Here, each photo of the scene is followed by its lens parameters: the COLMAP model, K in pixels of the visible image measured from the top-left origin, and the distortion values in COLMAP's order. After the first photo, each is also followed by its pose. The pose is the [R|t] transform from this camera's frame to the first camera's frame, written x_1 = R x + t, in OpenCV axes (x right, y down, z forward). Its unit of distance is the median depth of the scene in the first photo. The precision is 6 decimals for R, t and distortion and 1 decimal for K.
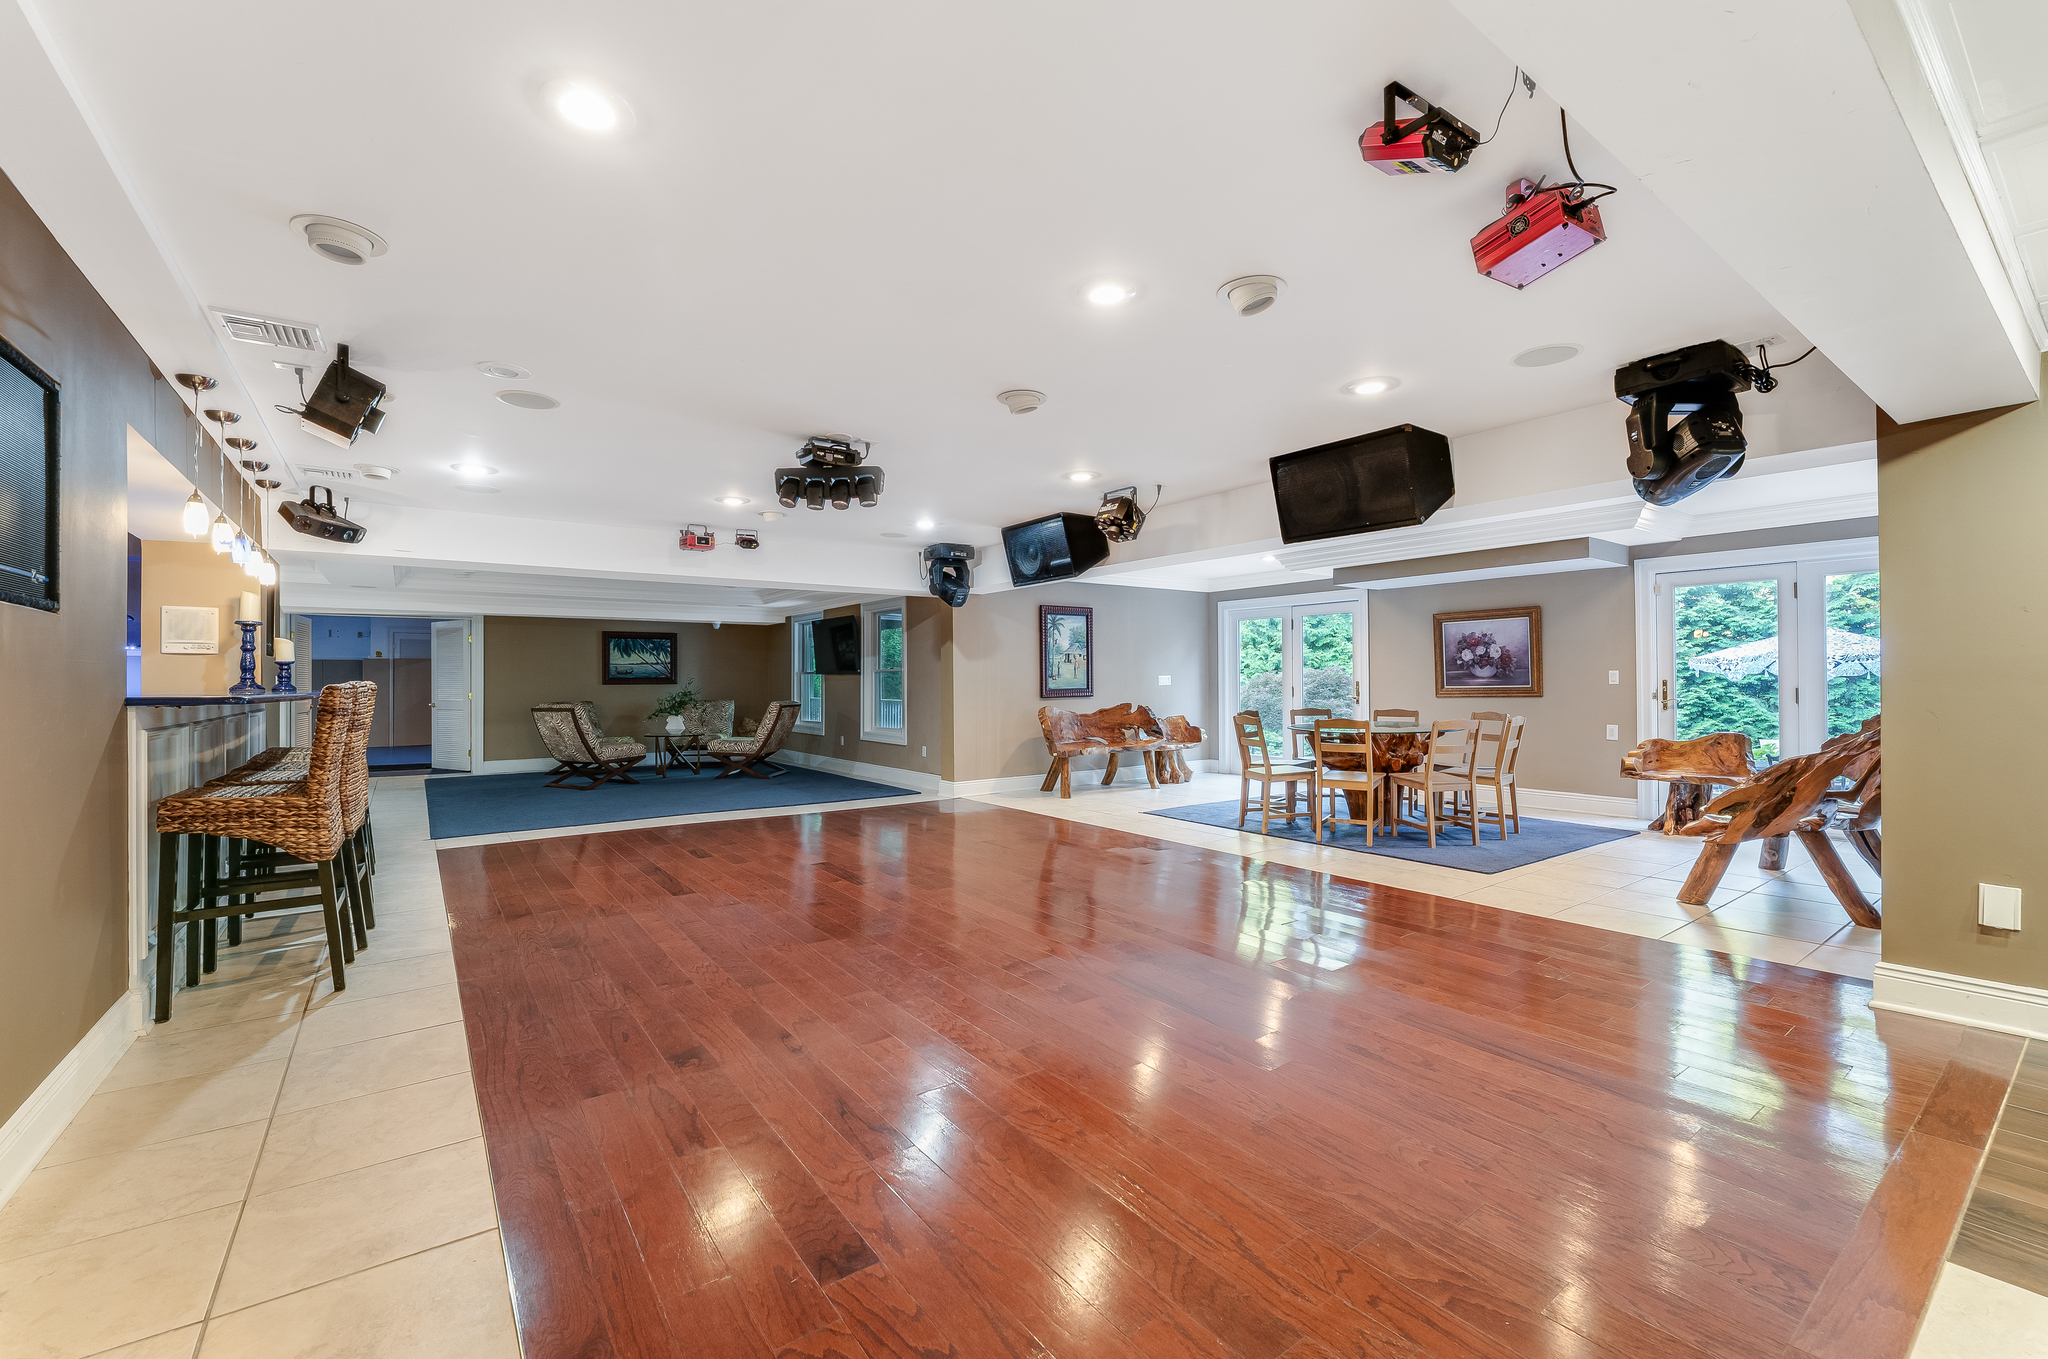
lens RADIAL K [[834.6, 0, 1019.5], [0, 834.6, 678.2], [0, 0, 1]] dist [0.001981, 0.000188]
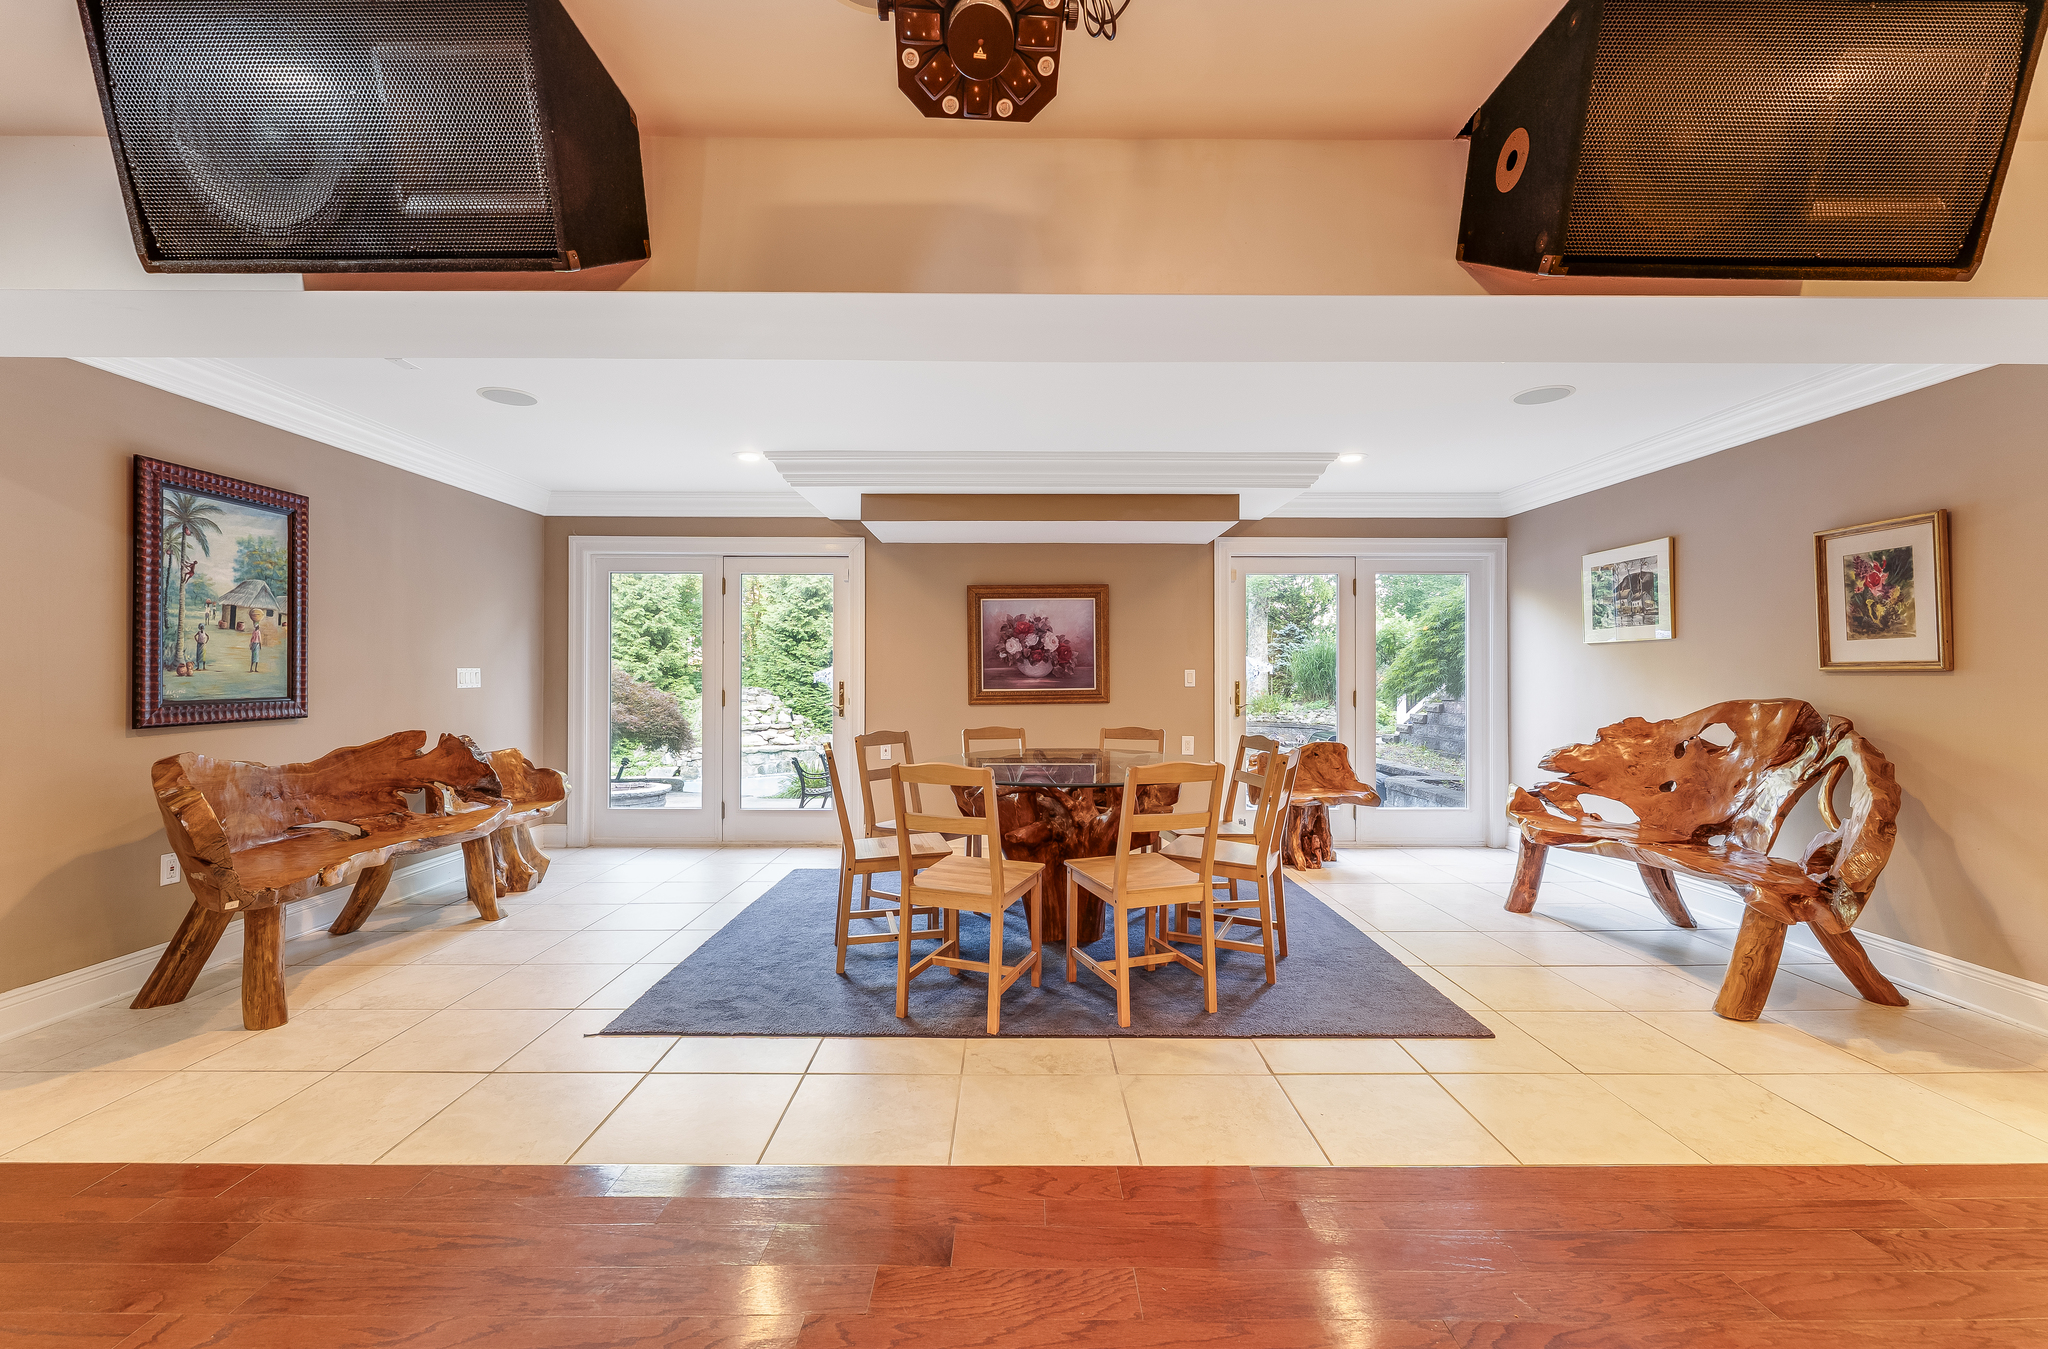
lens RADIAL K [[834.6, 0, 1020.5], [0, 834.6, 667.9], [0, 0, 1]] dist [0.001981, 0.000188]
pose [[0.590754, 0.015216, 0.806708, -0.035180], [-0.007719, 0.999883, -0.013207, 0.000795], [-0.806815, 0.001574, 0.590802, 0.506454]]
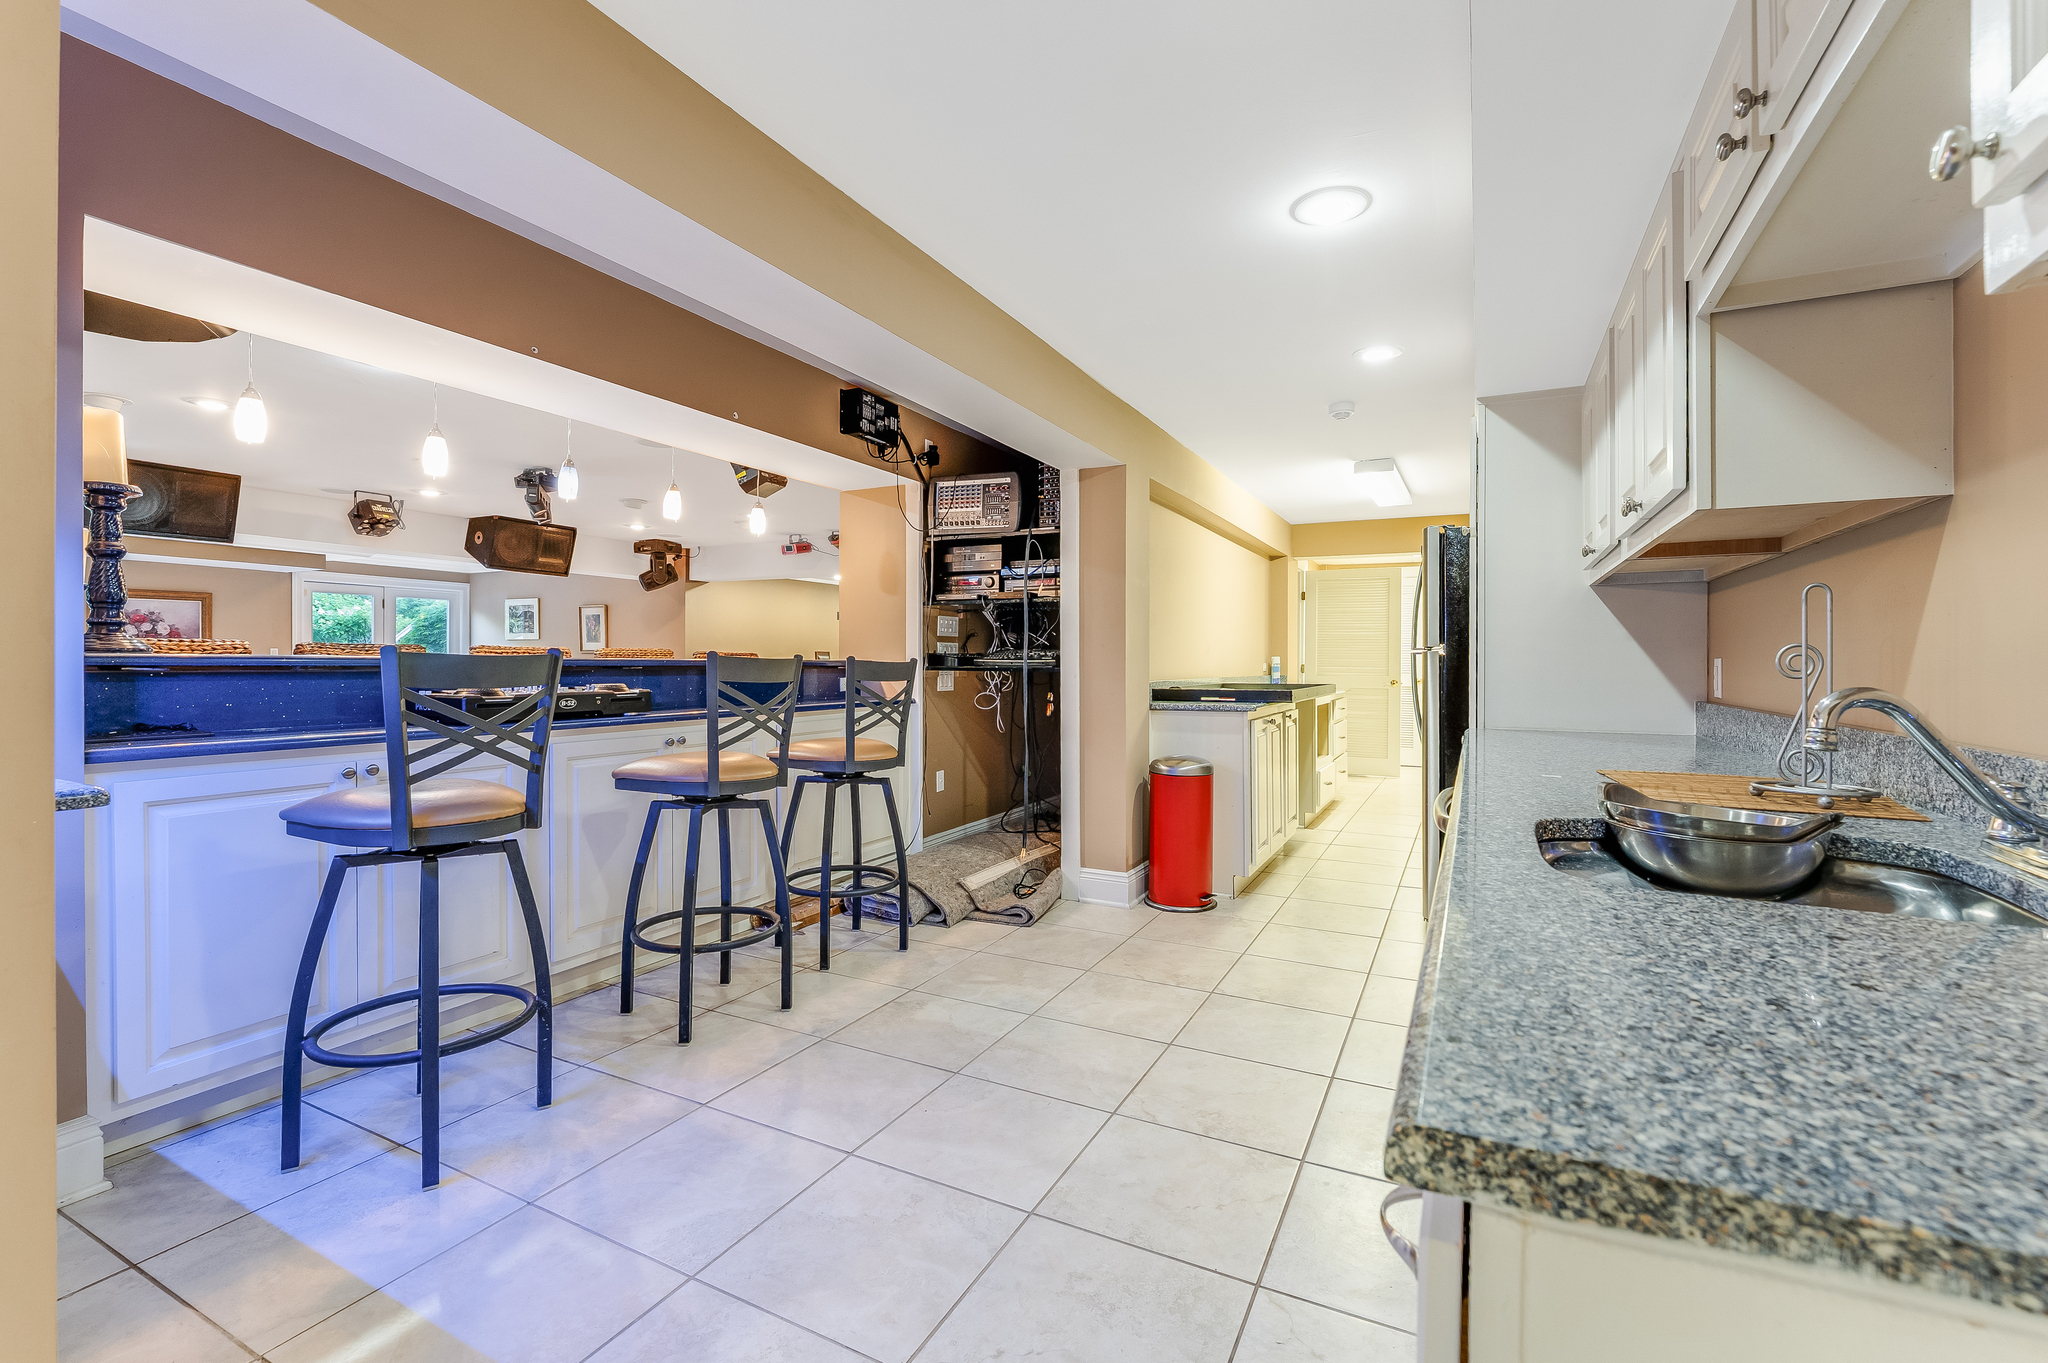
lens RADIAL K [[887.9, 0, 1019.8], [0, 887.9, 667.8], [0, 0, 1]] dist [-0.000444, -0.000059]
pose [[-0.446977, -0.005287, 0.894530, -0.857487], [-0.008722, 0.999961, 0.001552, 0.006971], [-0.894503, -0.007109, -0.447005, 0.439934]]
